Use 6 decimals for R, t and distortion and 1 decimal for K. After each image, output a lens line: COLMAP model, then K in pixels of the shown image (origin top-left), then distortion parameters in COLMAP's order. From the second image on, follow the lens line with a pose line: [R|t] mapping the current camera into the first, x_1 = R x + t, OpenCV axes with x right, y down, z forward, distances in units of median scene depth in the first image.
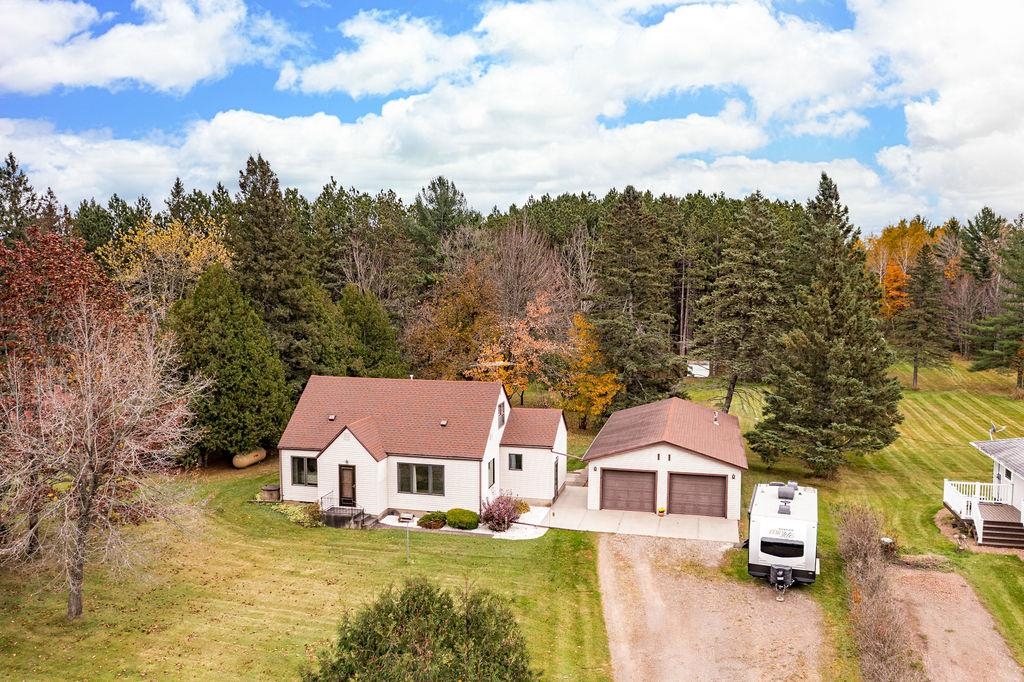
lens RADIAL K [[815.0, 0, 512.0], [0, 815.0, 341.0], [0, 0, 1]] dist [-0.005002, -0.000177]
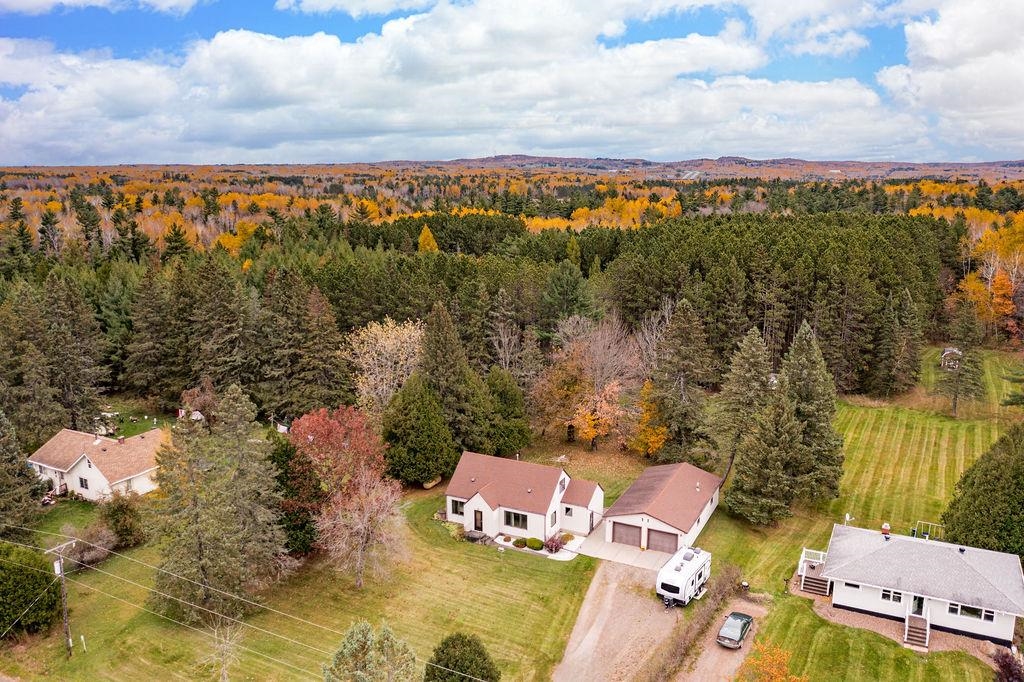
lens RADIAL K [[813.2, 0, 512.0], [0, 813.2, 341.0], [0, 0, 1]] dist [-0.003061, 0.000719]
pose [[0.973857, 0.043357, -0.222985, 0.289091], [-0.015968, 0.992254, 0.123195, -0.486305], [0.226599, -0.116413, 0.967006, -0.805936]]
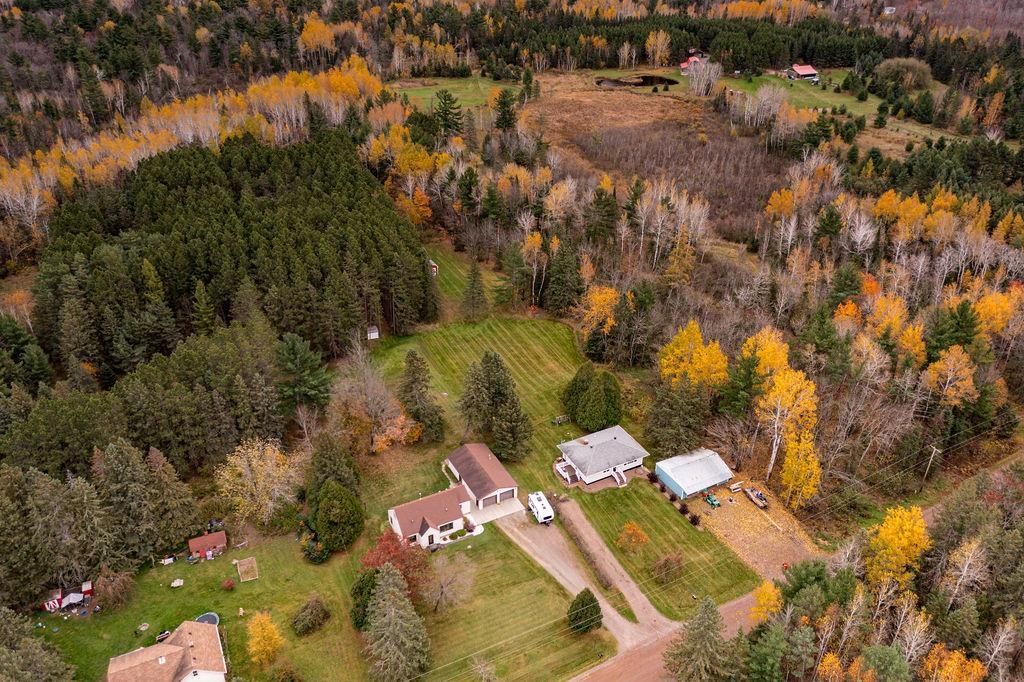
lens RADIAL K [[813.2, 0, 512.0], [0, 813.2, 341.0], [0, 0, 1]] dist [-0.003061, 0.000719]
pose [[0.752030, -0.329257, 0.571000, -1.612534], [0.056211, 0.895176, 0.442155, -2.047957], [-0.656728, -0.300417, 0.691707, -1.326148]]
